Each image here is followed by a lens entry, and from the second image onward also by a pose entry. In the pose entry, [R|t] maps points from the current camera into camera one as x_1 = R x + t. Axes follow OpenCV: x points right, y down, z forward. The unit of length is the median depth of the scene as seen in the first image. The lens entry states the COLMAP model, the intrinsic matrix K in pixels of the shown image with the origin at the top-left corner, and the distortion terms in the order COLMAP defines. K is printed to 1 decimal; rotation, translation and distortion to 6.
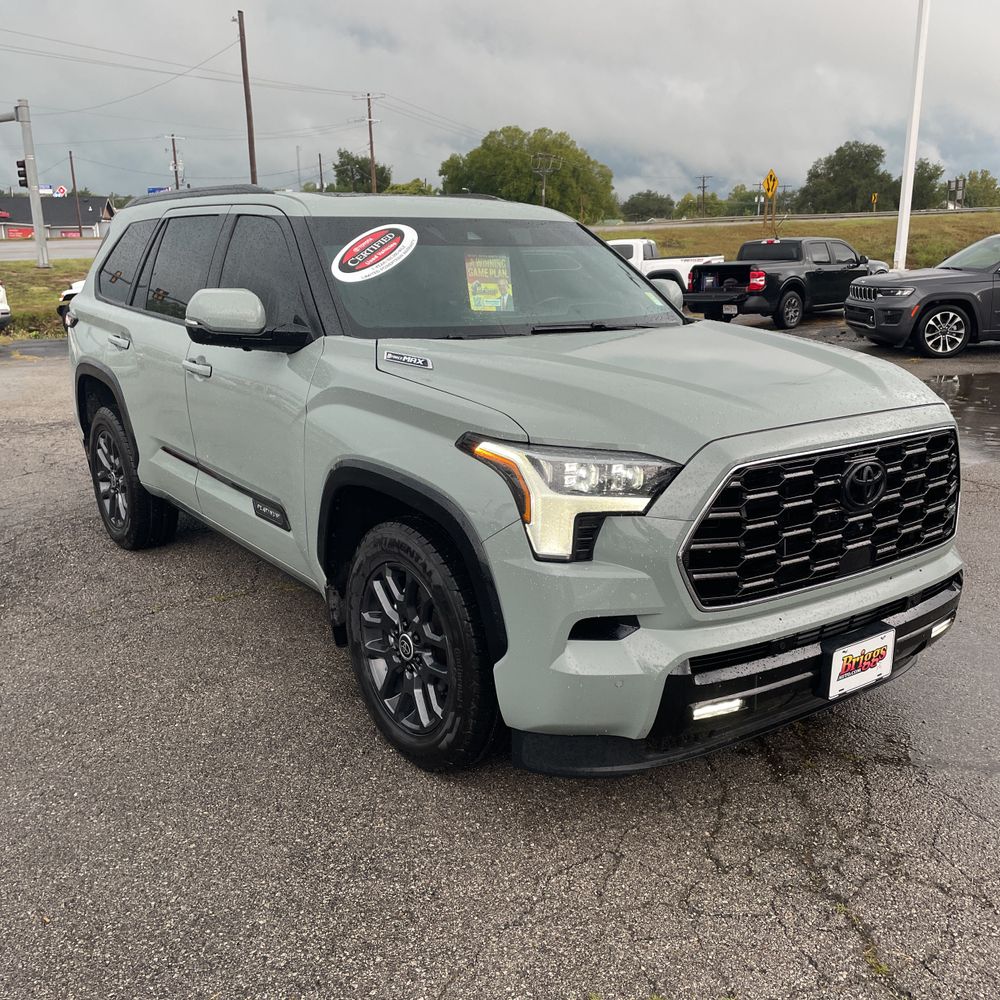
lens RADIAL K [[1022.6, 0, 500.0], [0, 1022.6, 500.0], [0, 0, 1]] dist [0.122317, -0.176793]
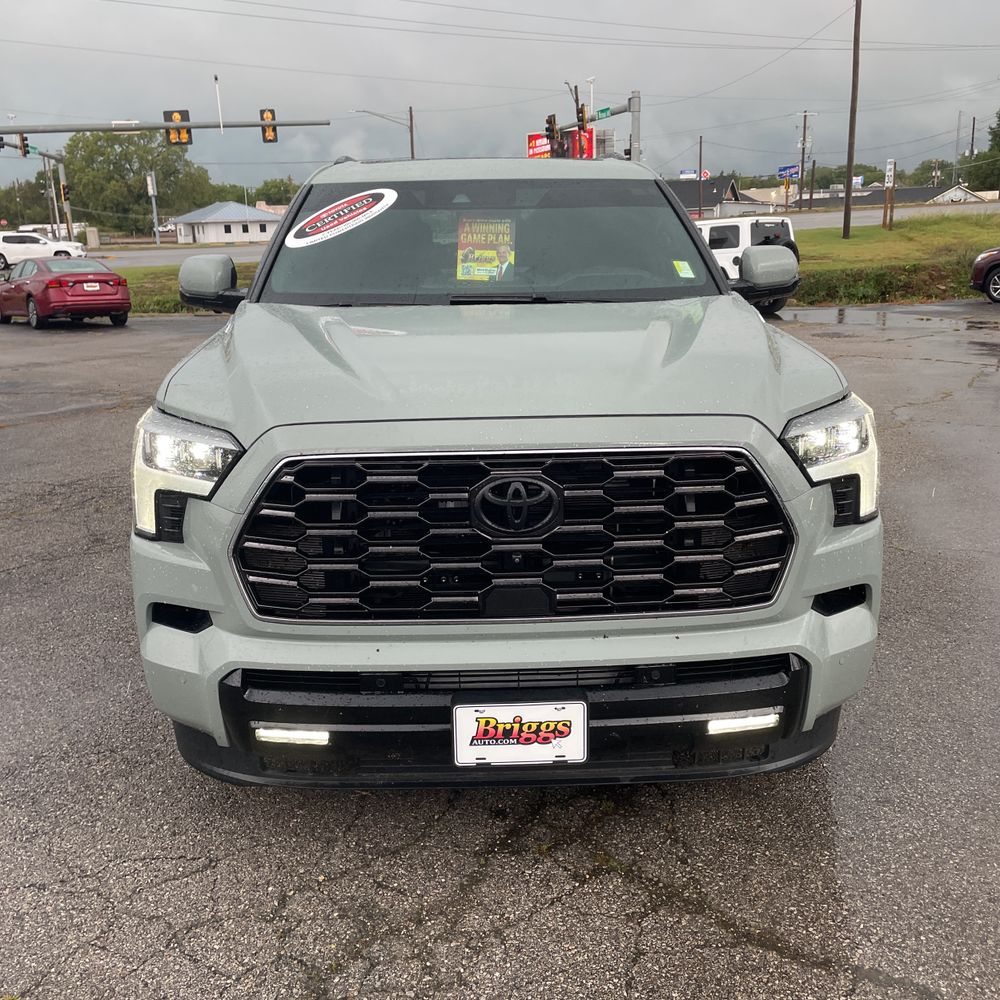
lens RADIAL K [[1022.6, 0, 500.0], [0, 1022.6, 500.0], [0, 0, 1]] dist [0.122317, -0.176793]
pose [[0.819986, 0.131782, -0.557006, 0.766400], [-0.121166, 0.991046, 0.056099, -0.060528], [0.559412, 0.021489, 0.828611, 0.353957]]
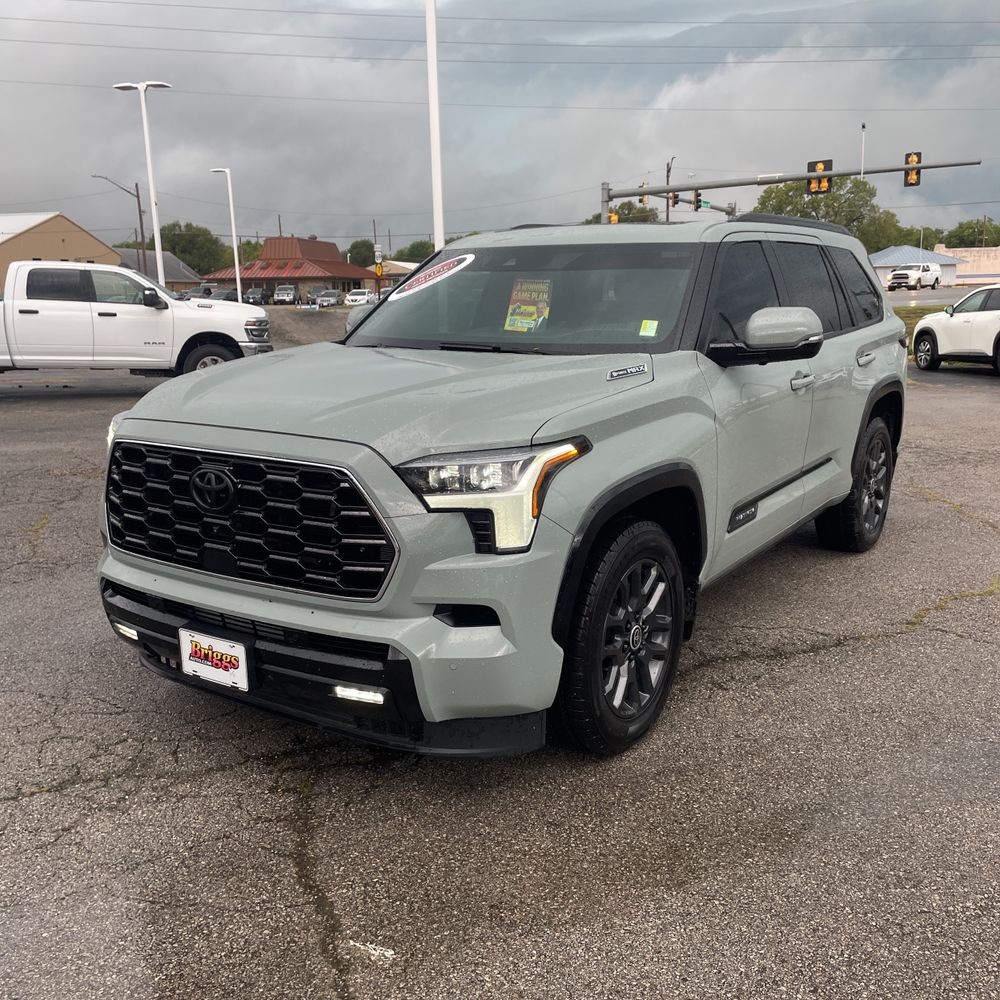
lens RADIAL K [[1039.2, 0, 518.2], [0, 1039.2, 507.4], [0, 0, 1]] dist [0.129226, -0.219305]
pose [[0.322069, 0.196207, -0.926161, 1.457885], [-0.218557, 0.967271, 0.128914, -0.206108], [0.921143, 0.160900, 0.354411, 0.905067]]
